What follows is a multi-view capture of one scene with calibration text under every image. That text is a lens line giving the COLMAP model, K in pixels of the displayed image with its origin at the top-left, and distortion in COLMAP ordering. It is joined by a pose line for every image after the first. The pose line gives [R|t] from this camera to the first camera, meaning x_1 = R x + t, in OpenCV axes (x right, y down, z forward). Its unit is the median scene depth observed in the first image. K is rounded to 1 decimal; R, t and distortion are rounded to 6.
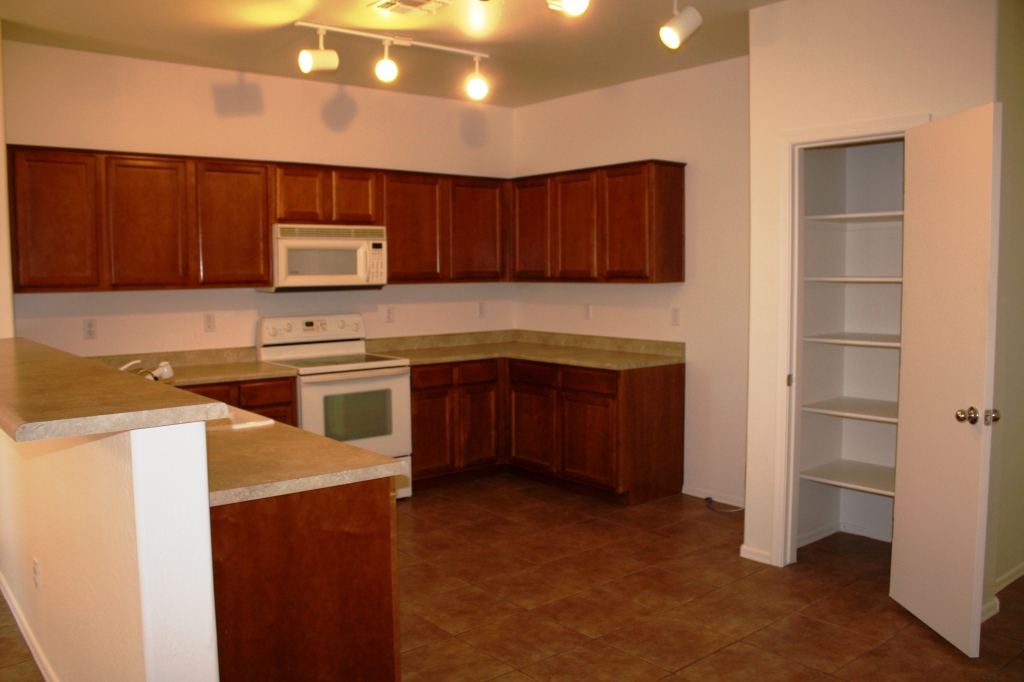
lens RADIAL K [[845.2, 0, 512.0], [0, 845.2, 341.0], [0, 0, 1]] dist [-0.178380, 0.162646]
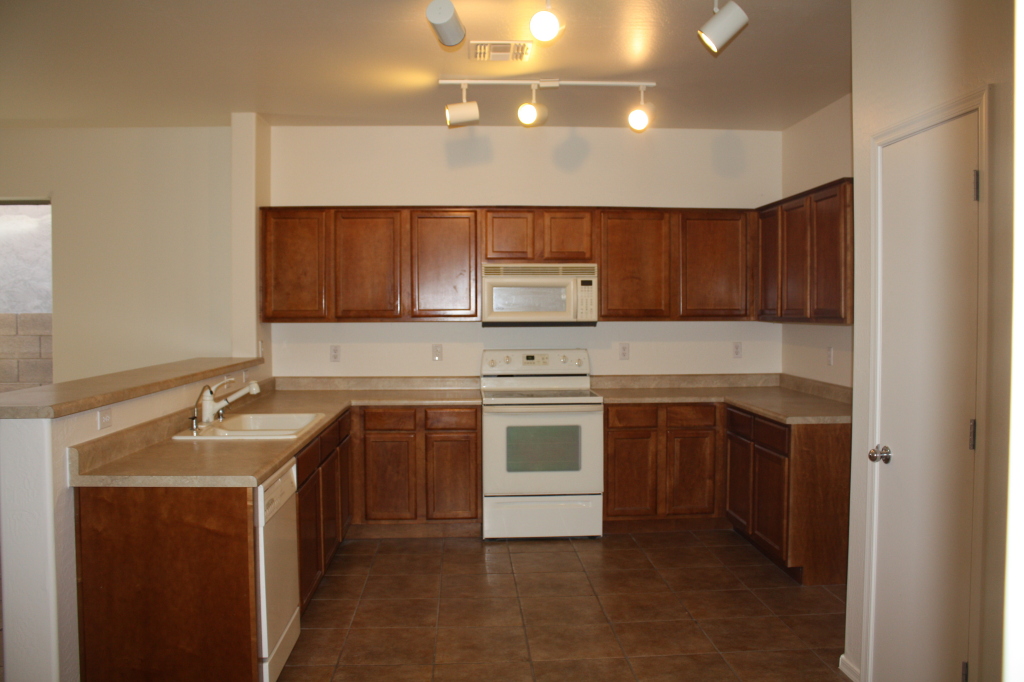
lens RADIAL K [[845.2, 0, 512.0], [0, 845.2, 341.0], [0, 0, 1]] dist [-0.178380, 0.162646]
pose [[0.806117, 0.027037, -0.591138, 0.379342], [-0.051724, 0.998352, -0.024873, -0.014110], [0.589491, 0.050627, 0.806187, 0.136339]]
